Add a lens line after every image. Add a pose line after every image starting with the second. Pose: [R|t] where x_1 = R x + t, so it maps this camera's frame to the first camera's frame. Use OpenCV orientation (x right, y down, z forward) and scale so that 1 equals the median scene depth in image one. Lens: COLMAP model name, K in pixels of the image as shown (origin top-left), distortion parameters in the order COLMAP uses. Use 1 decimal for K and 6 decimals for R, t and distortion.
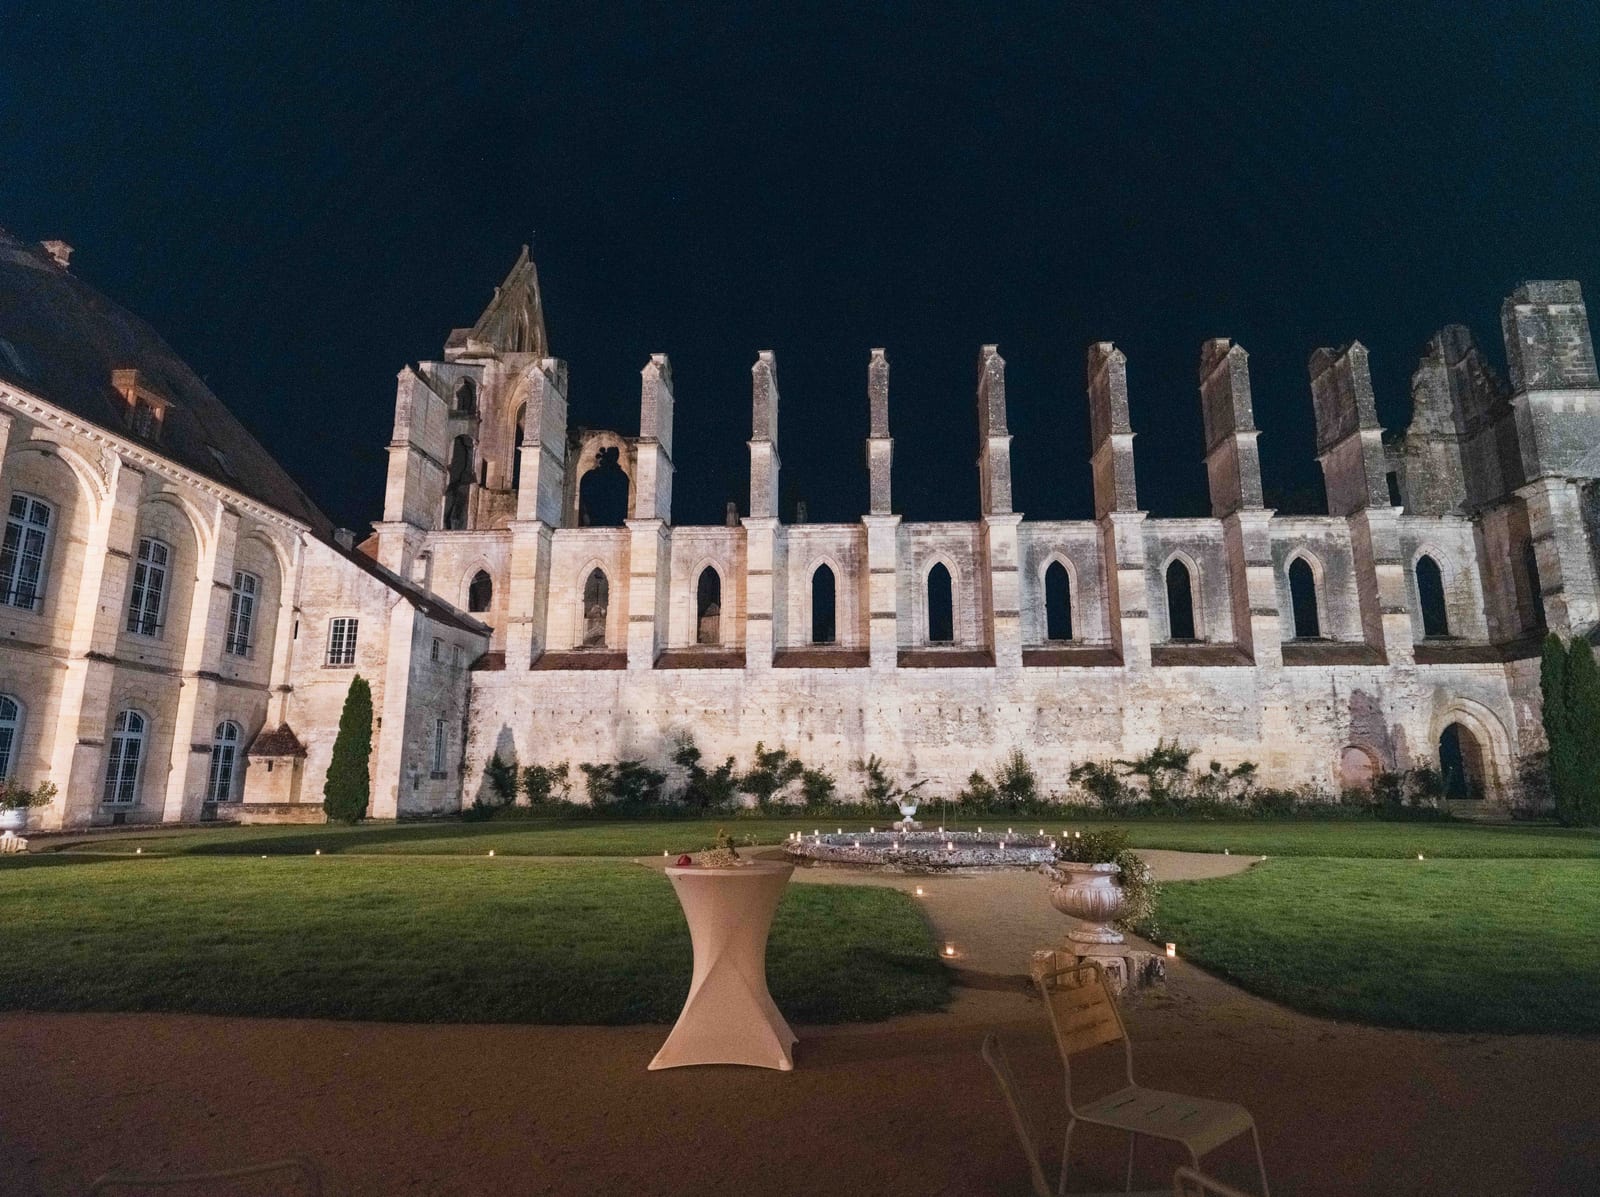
lens RADIAL K [[868.3, 0, 800.0], [0, 868.3, 598.5], [0, 0, 1]] dist [0.014312, -0.000994]
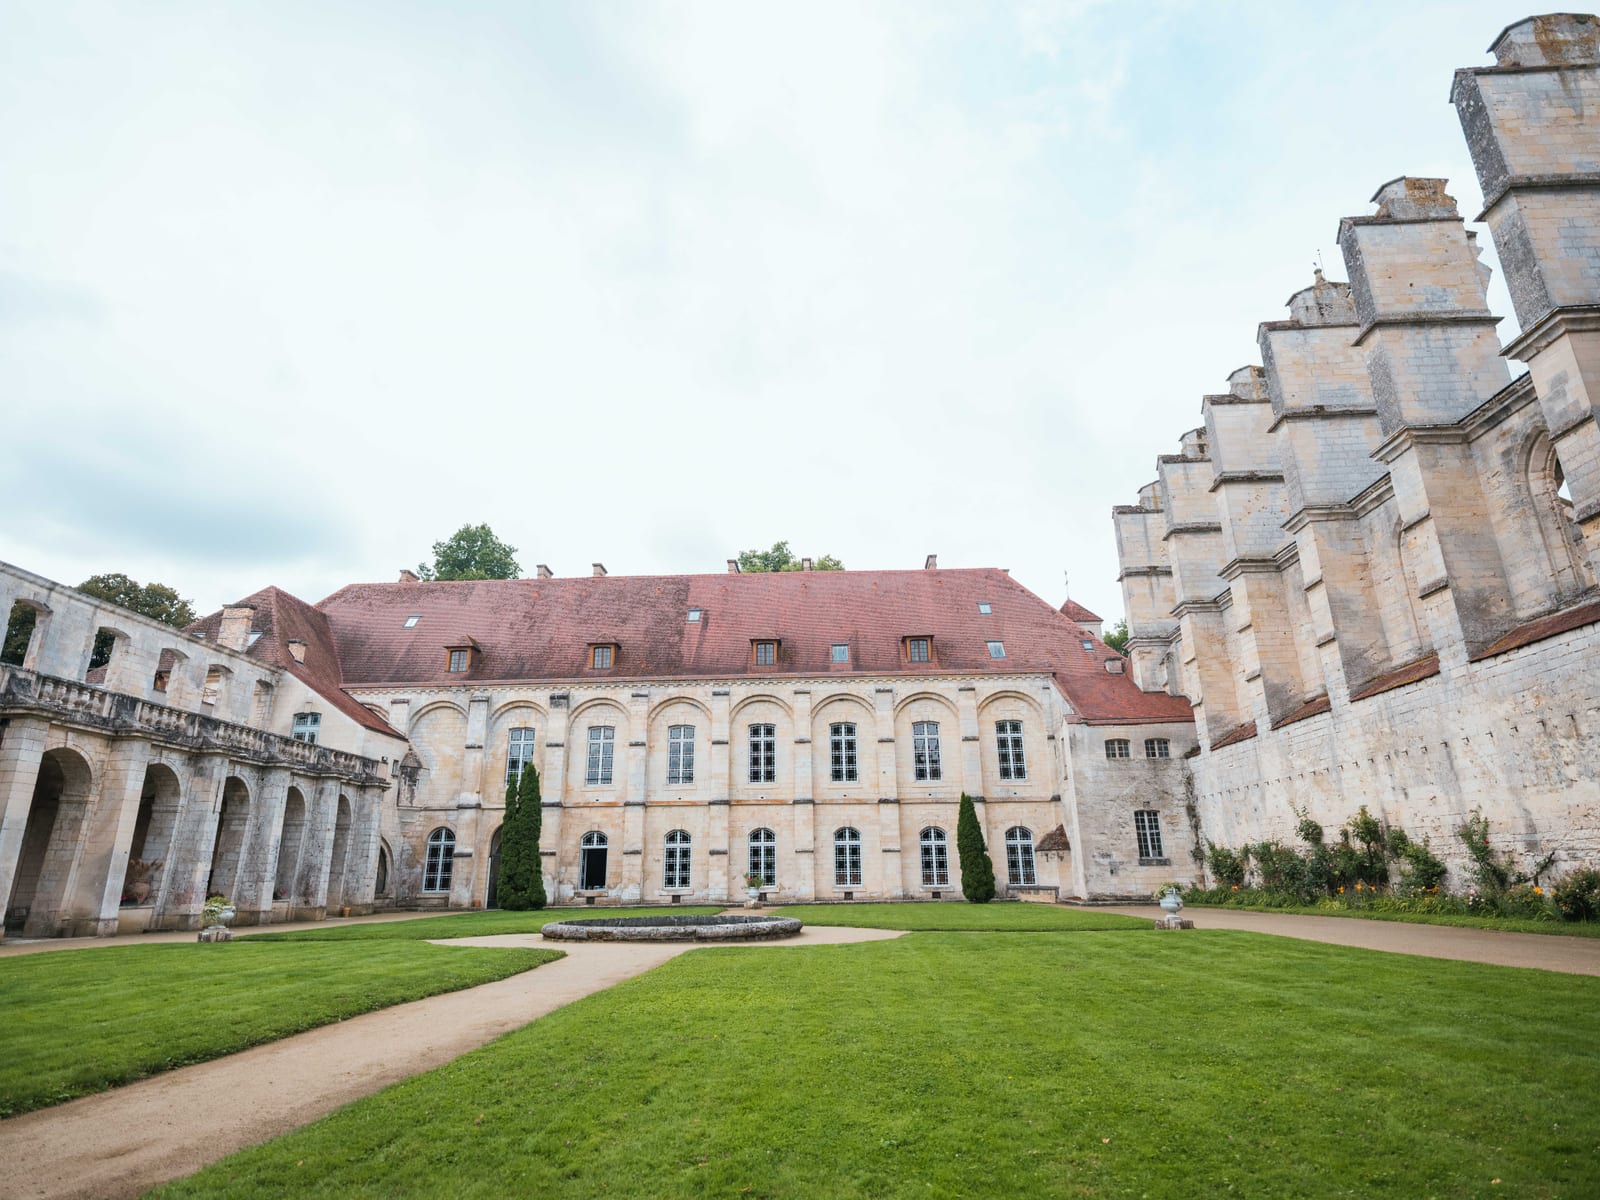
lens RADIAL K [[868.3, 0, 800.0], [0, 868.3, 600.0], [0, 0, 1]] dist [0.014312, -0.000994]
pose [[0.040608, -0.306876, -0.950883, 0.686785], [0.225575, 0.929914, -0.290475, 0.110844], [0.973379, -0.202700, 0.106985, 0.498668]]
